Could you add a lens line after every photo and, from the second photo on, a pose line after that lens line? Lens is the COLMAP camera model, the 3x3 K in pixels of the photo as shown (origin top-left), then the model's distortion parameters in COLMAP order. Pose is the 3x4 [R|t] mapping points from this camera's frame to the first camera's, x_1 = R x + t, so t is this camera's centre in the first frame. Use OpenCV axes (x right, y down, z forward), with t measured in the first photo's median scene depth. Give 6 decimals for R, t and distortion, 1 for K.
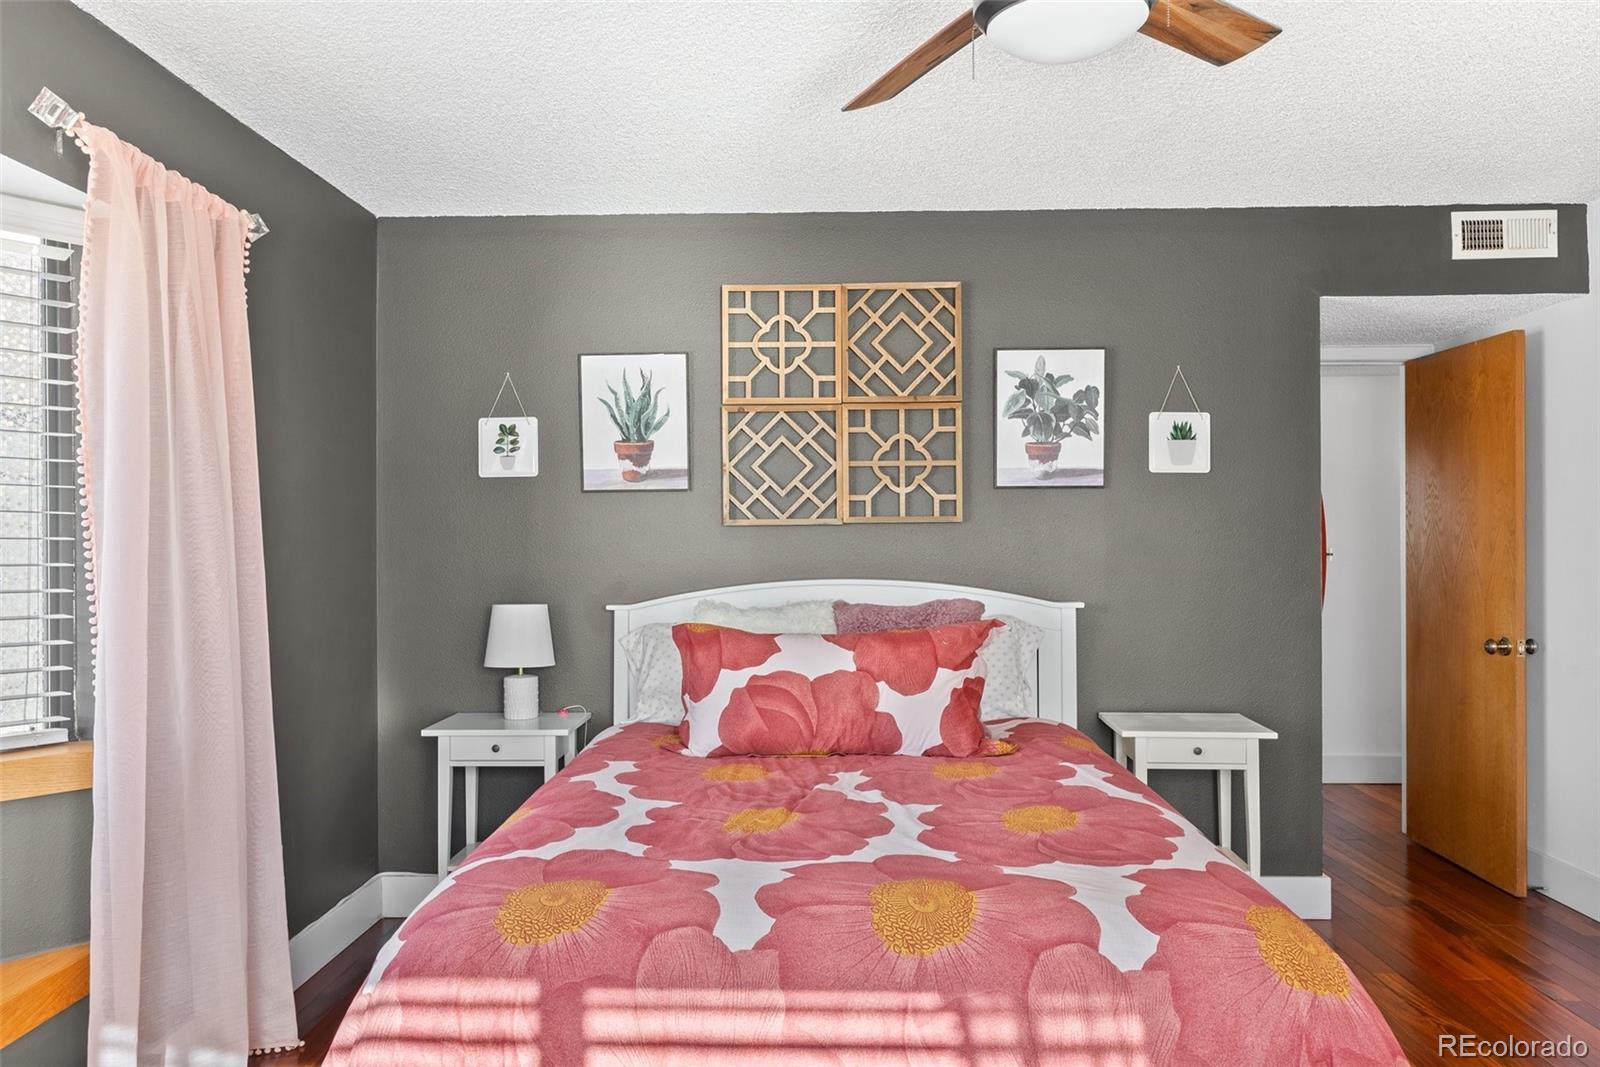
lens RADIAL K [[1105.7, 0, 797.8], [0, 1105.7, 506.4], [0, 0, 1]] dist [-0.003126, -0.002167]
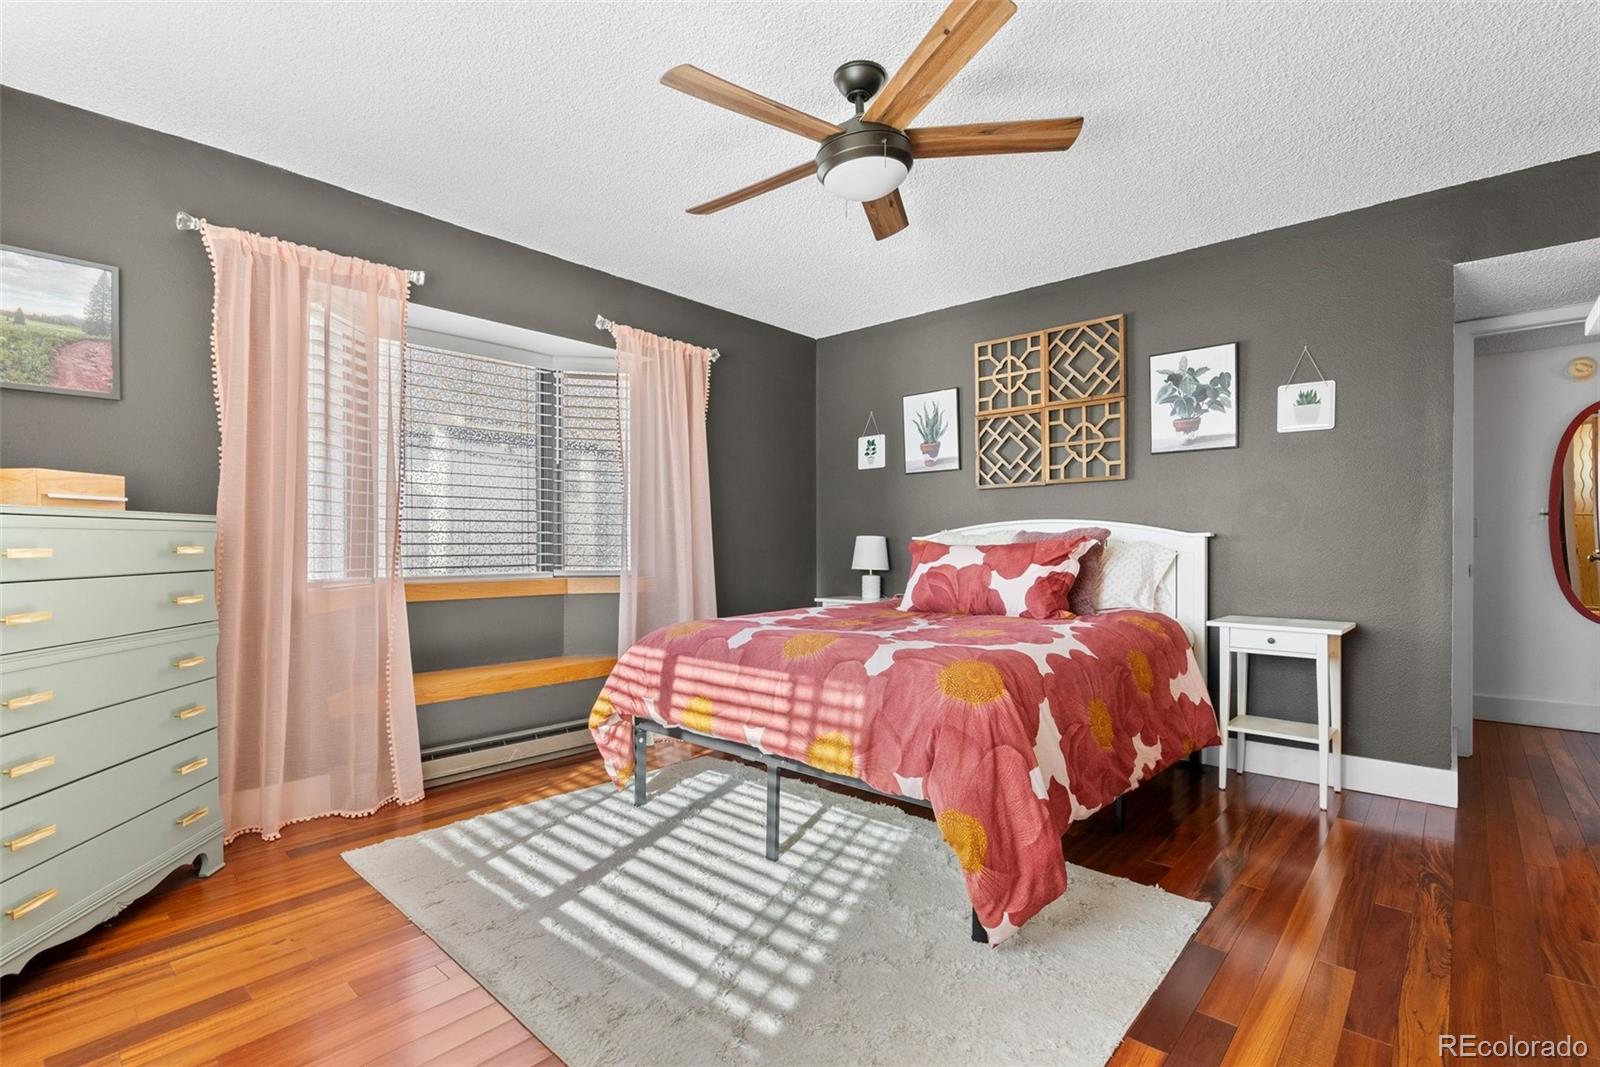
lens RADIAL K [[737.2, 0, 796.3], [0, 737.2, 528.7], [0, 0, 1]] dist [-0.000388, 0.001185]
pose [[0.766586, -0.010121, -0.642062, 0.437529], [0.014822, 0.999888, 0.001934, 0.070833], [0.641970, -0.010999, 0.766651, -0.020856]]
